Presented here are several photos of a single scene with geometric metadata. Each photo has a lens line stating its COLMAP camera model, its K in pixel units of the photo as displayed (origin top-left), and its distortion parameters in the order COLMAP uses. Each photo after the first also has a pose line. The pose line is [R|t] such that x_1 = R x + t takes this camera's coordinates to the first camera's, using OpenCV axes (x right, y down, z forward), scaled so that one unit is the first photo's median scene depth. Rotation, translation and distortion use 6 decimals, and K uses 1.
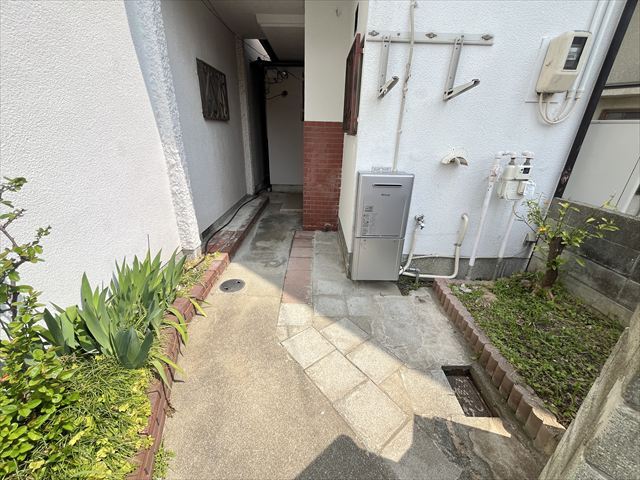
lens RADIAL K [[260.2, 0, 319.3], [0, 260.2, 239.1], [0, 0, 1]] dist [-0.000772, -0.000143]
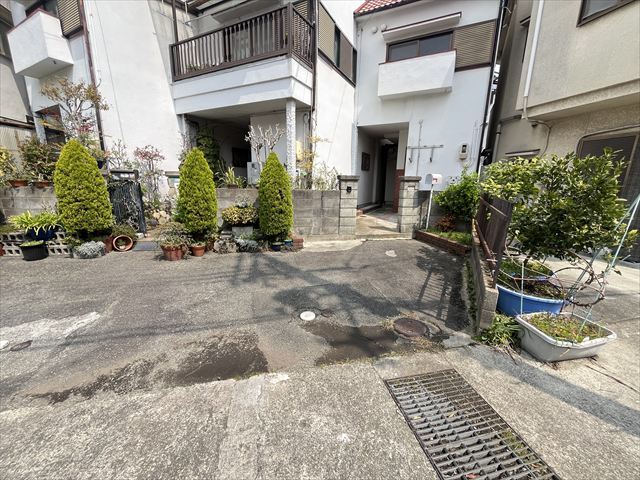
lens RADIAL K [[260.2, 0, 318.7], [0, 260.2, 239.7], [0, 0, 1]] dist [-0.000772, -0.000143]
pose [[0.883939, 0.090827, -0.458696, 0.854204], [-0.172788, 0.974970, -0.139919, 1.229087], [0.434507, 0.202938, 0.877508, -2.498295]]
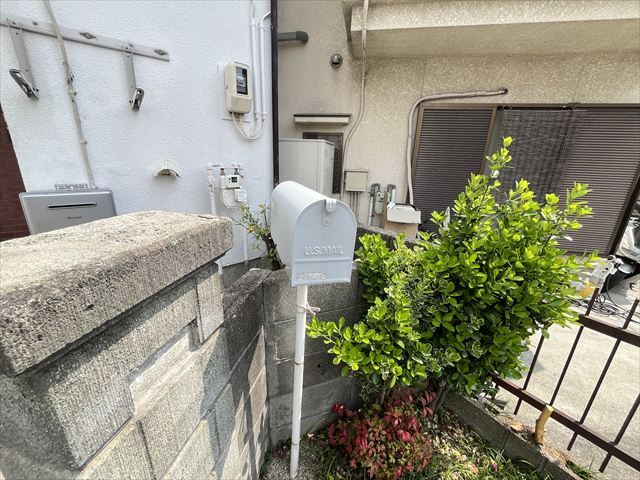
lens RADIAL K [[260.2, 0, 318.9], [0, 260.2, 240.3], [0, 0, 1]] dist [-0.000772, -0.000143]
pose [[0.802131, -0.179110, 0.569654, 0.402356], [0.215297, 0.976541, 0.003884, 0.061838], [-0.556986, 0.119529, 0.821875, -0.079673]]
